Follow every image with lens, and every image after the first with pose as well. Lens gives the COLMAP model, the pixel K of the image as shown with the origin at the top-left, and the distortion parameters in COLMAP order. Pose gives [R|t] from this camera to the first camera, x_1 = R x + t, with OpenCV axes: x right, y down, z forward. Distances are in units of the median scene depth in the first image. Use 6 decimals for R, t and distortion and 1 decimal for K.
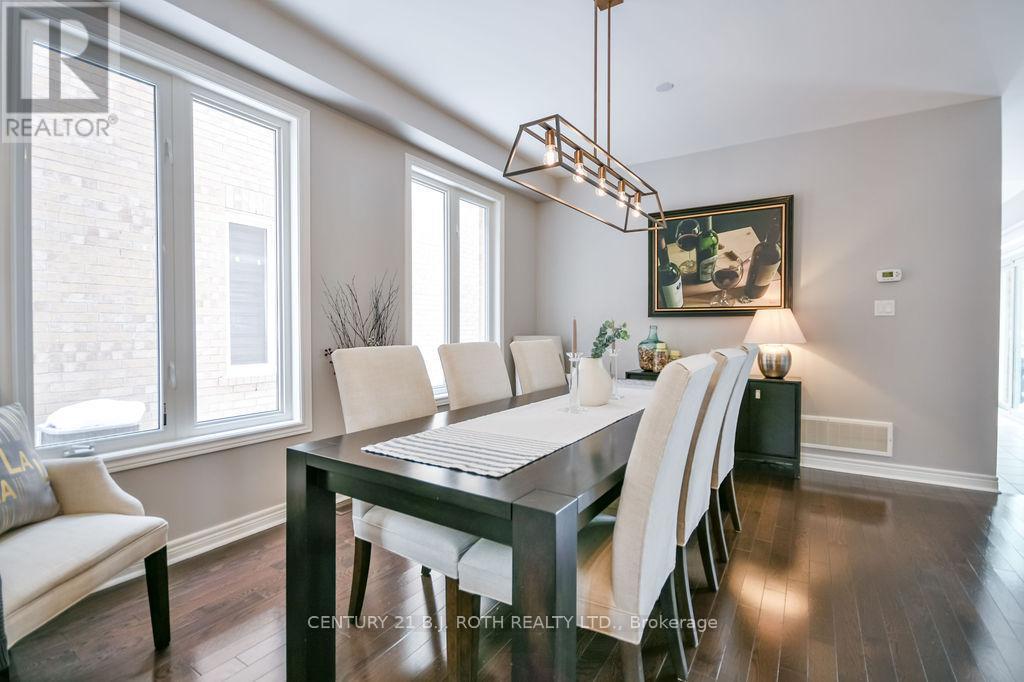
lens RADIAL K [[468.0, 0, 519.6], [0, 468.0, 335.6], [0, 0, 1]] dist [-0.000185, -0.002444]
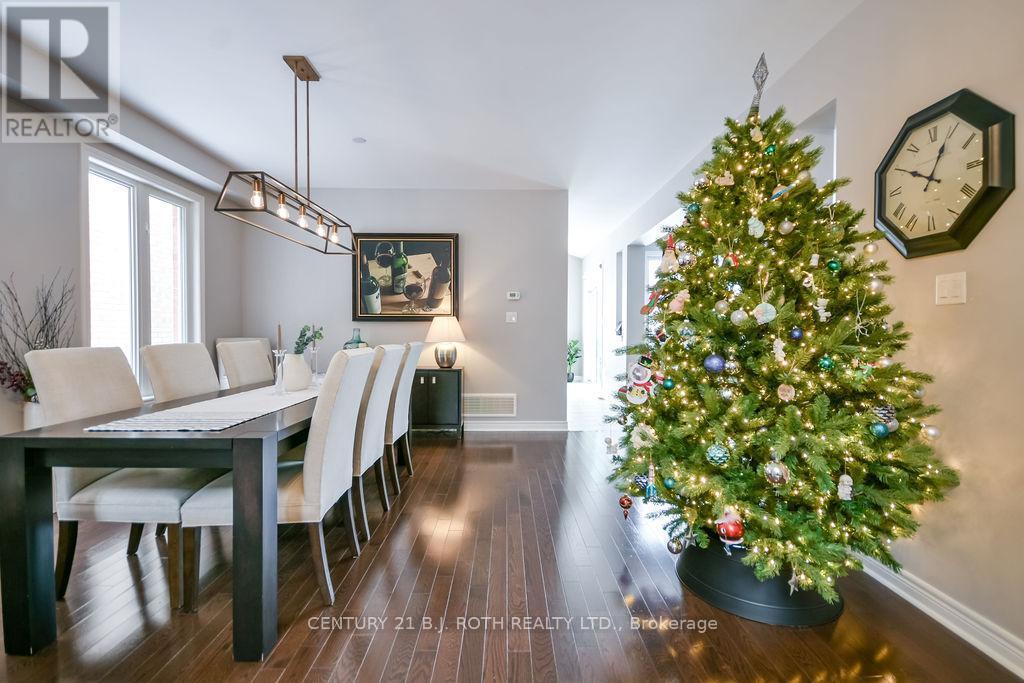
lens RADIAL K [[468.0, 0, 511.5], [0, 468.0, 337.3], [0, 0, 1]] dist [-0.000185, -0.002444]
pose [[0.845308, -0.006216, 0.534243, -0.017823], [0.006578, 0.999978, 0.001226, 0.002655], [-0.534239, 0.002478, 0.845330, -0.255706]]
